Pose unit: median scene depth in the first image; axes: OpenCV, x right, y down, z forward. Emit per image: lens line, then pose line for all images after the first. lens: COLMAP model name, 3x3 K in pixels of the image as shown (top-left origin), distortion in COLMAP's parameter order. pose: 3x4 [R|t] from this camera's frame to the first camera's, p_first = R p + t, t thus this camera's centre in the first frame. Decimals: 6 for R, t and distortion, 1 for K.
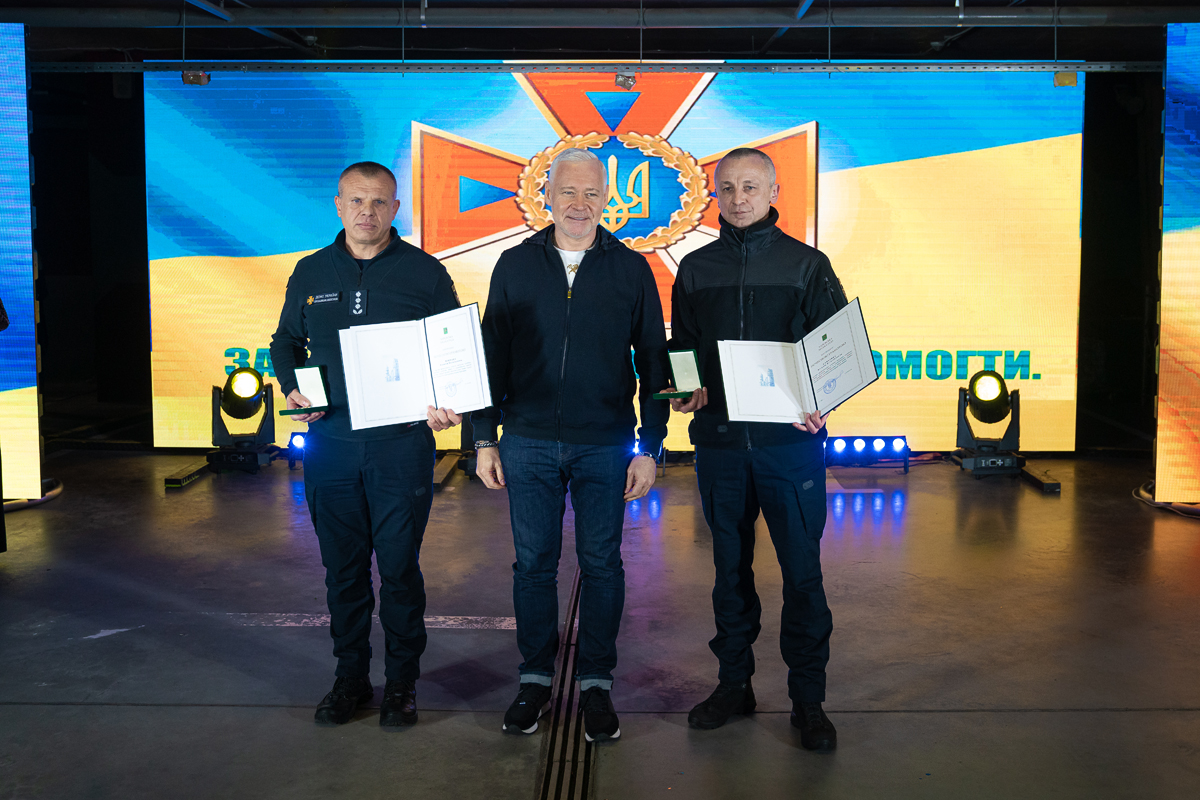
lens RADIAL K [[1110.6, 0, 581.2], [0, 1110.6, 361.2], [0, 0, 1]] dist [-0.002176, 0.000000]
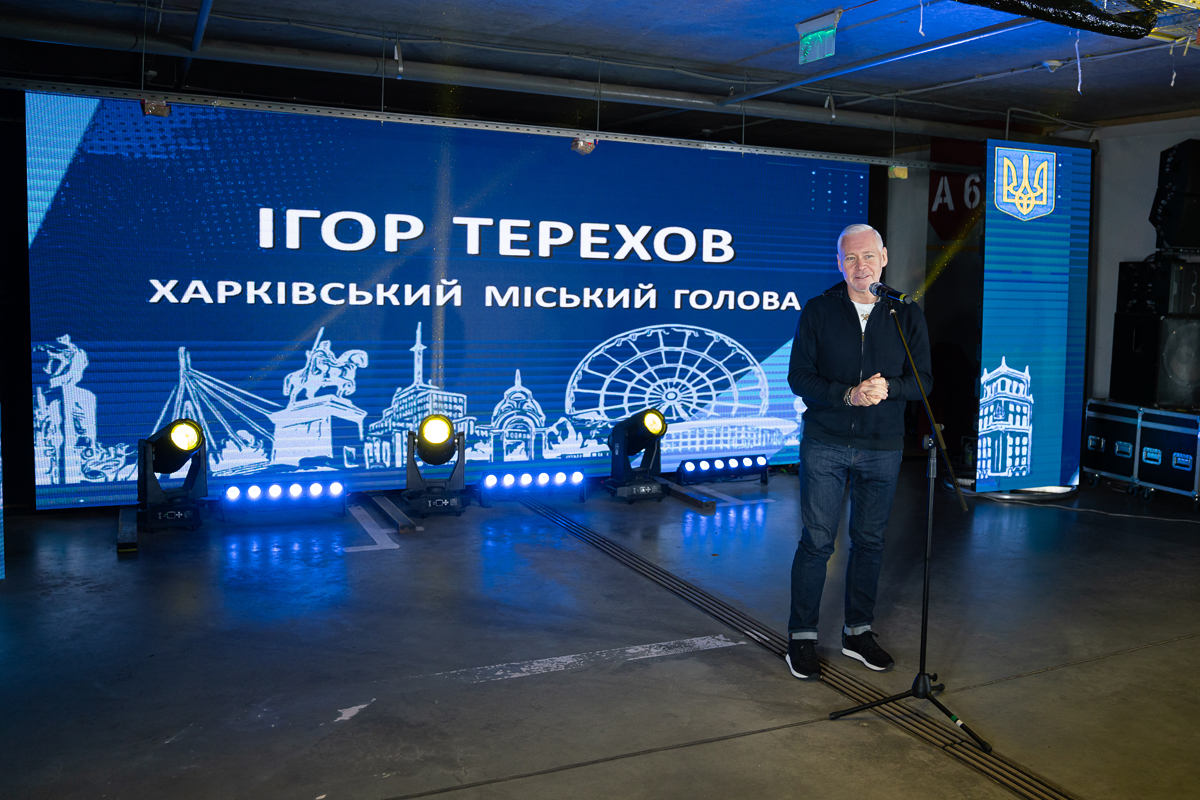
lens RADIAL K [[982.2, 0, 603.1], [0, 982.2, 395.4], [0, 0, 1]] dist [-0.073407, 0.000212]
pose [[0.903709, -0.030371, 0.427069, -0.551024], [0.030338, 0.999516, 0.006885, -0.015731], [-0.427071, 0.006734, 0.904193, 0.176347]]
